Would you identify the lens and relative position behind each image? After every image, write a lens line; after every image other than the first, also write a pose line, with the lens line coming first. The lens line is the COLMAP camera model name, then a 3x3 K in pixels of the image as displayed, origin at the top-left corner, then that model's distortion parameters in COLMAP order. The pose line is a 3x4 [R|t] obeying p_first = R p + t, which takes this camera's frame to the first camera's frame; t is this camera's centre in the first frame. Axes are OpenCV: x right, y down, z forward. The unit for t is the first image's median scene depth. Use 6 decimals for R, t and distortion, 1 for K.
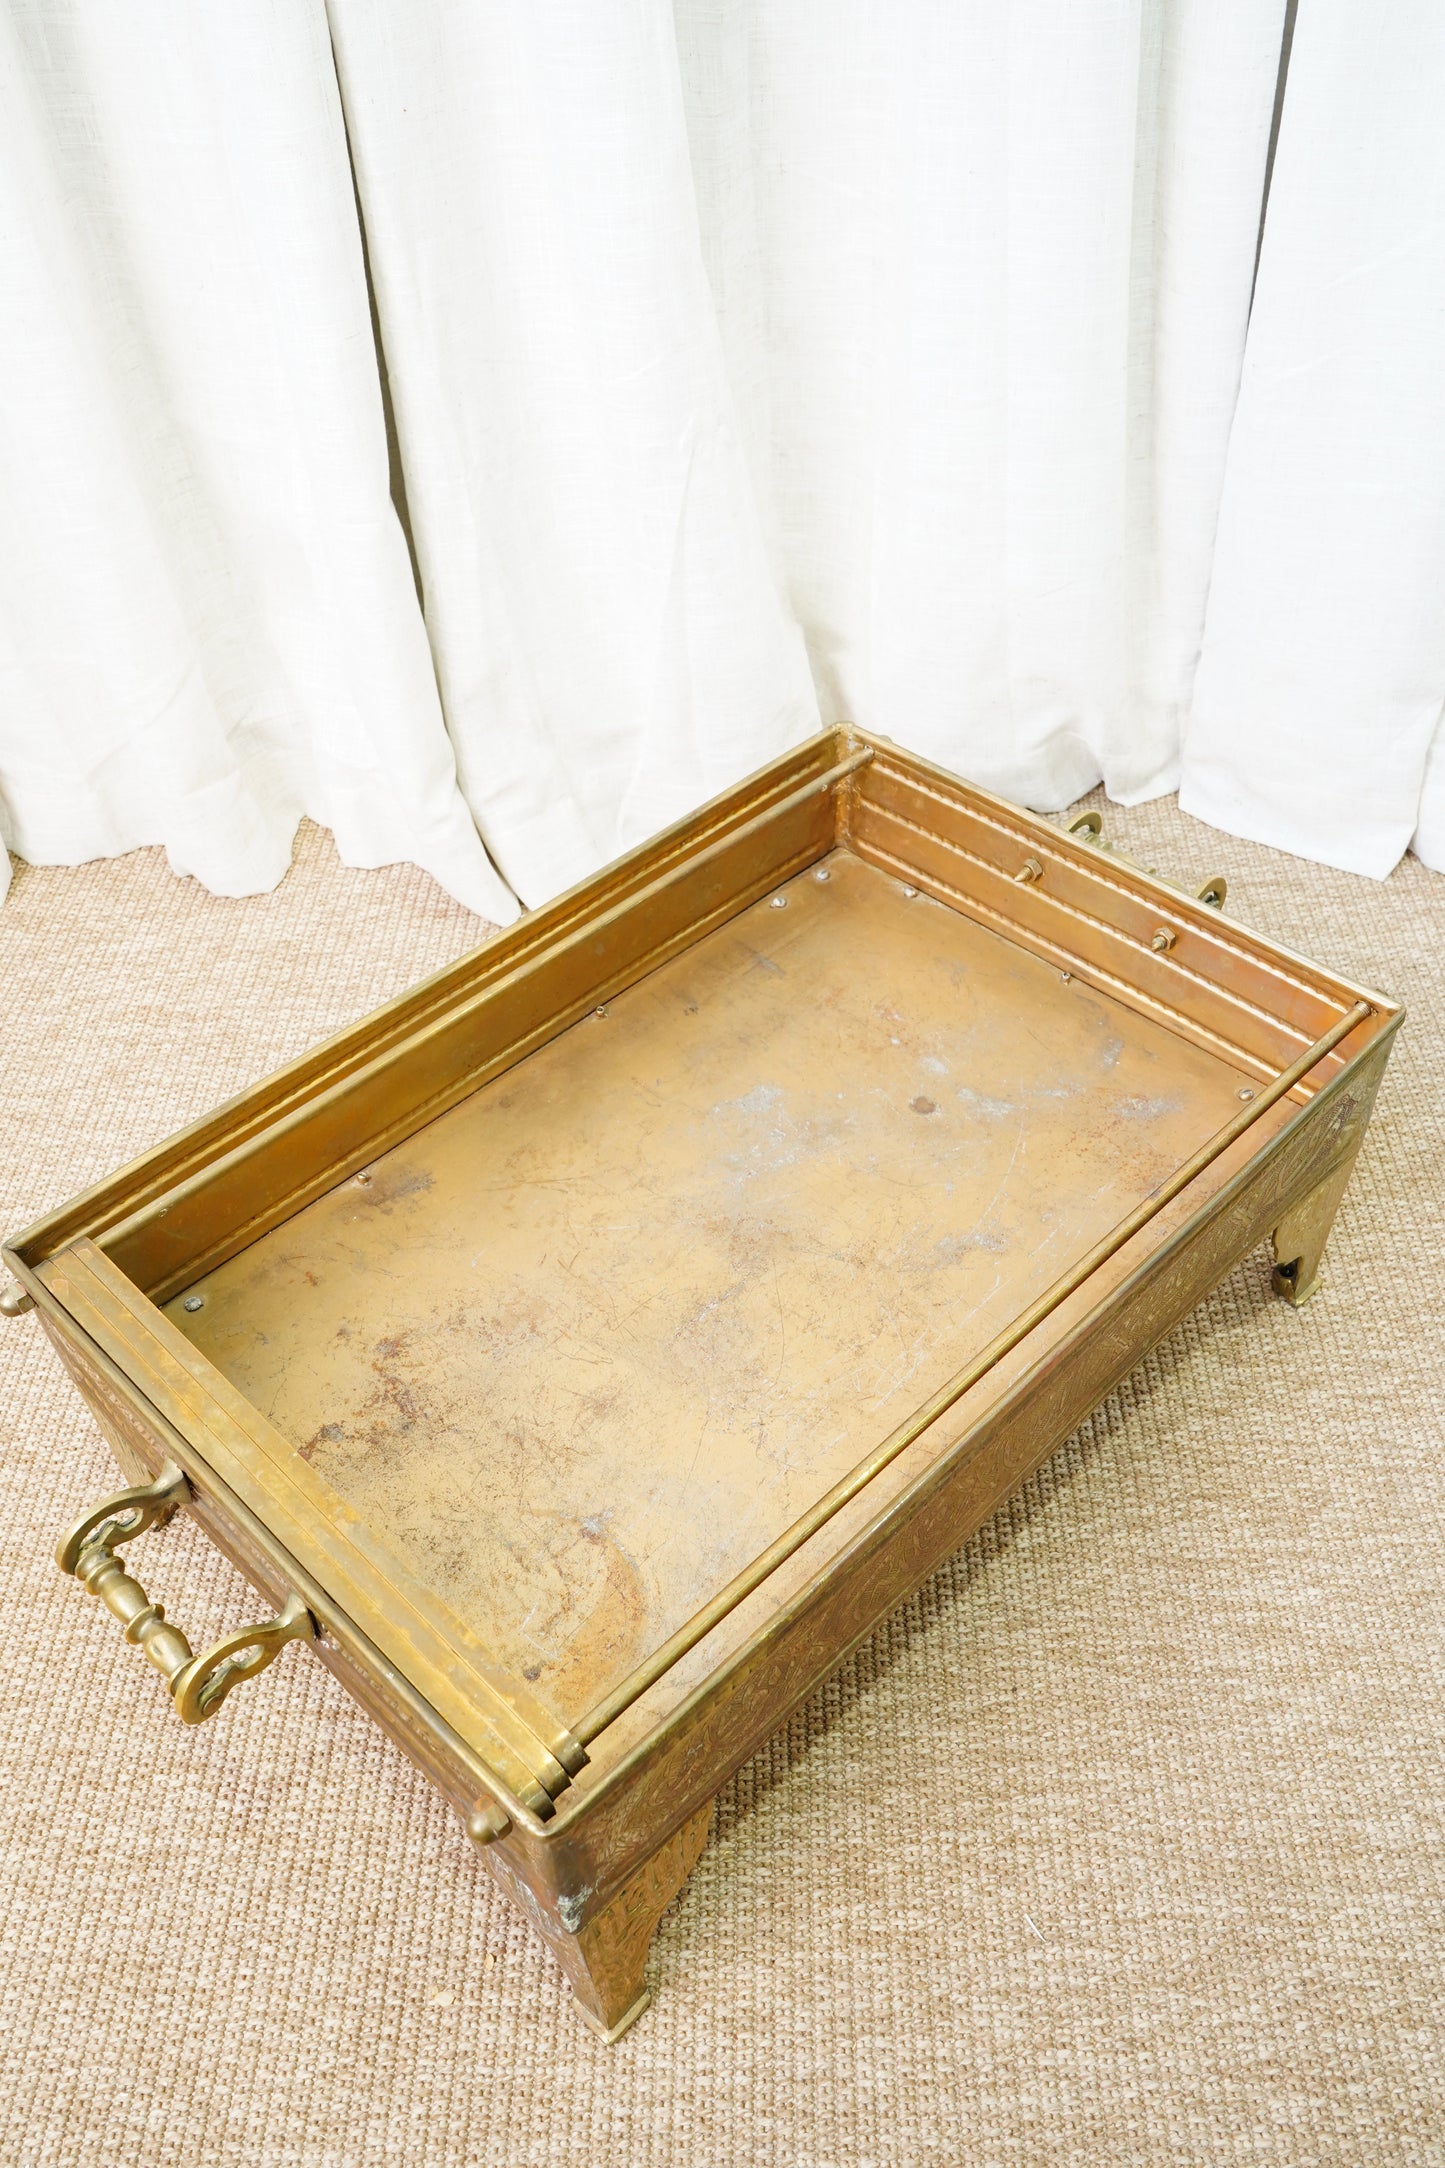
lens RADIAL K [[1762.7, 0, 722.5], [0, 1762.7, 1084.0], [0, 0, 1]] dist [0.001682, 0.005474]
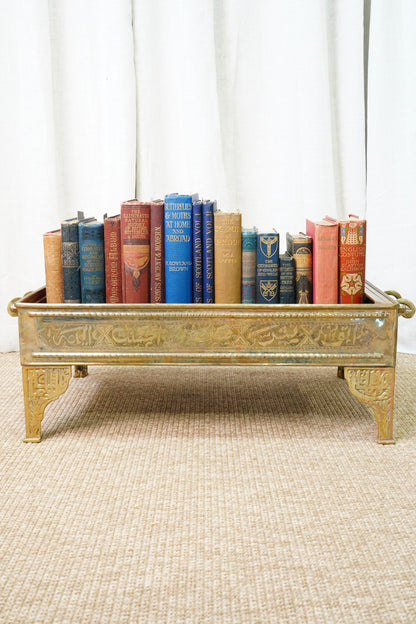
lens RADIAL K [[711.5, 0, 208.0], [0, 711.5, 312.0], [0, 0, 1]] dist [0.012558, 0.005516]
pose [[0.999137, 0.033234, 0.024927, -0.090799], [-0.012755, 0.816455, -0.577269, 0.897355], [-0.039537, 0.576452, 0.816174, -0.093758]]
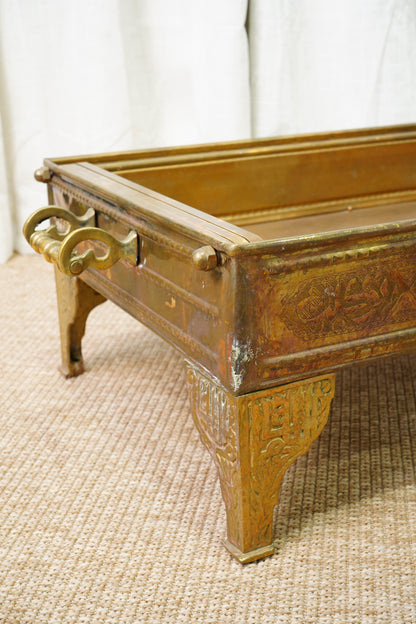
lens RADIAL K [[901.0, 0, 208.0], [0, 901.0, 312.0], [0, 0, 1]] dist [-0.012933, 0.009203]
pose [[0.989802, 0.063092, -0.127714, -0.100966], [-0.112945, 0.893935, -0.433733, 0.585113], [0.086803, 0.443734, 0.891944, 0.278910]]
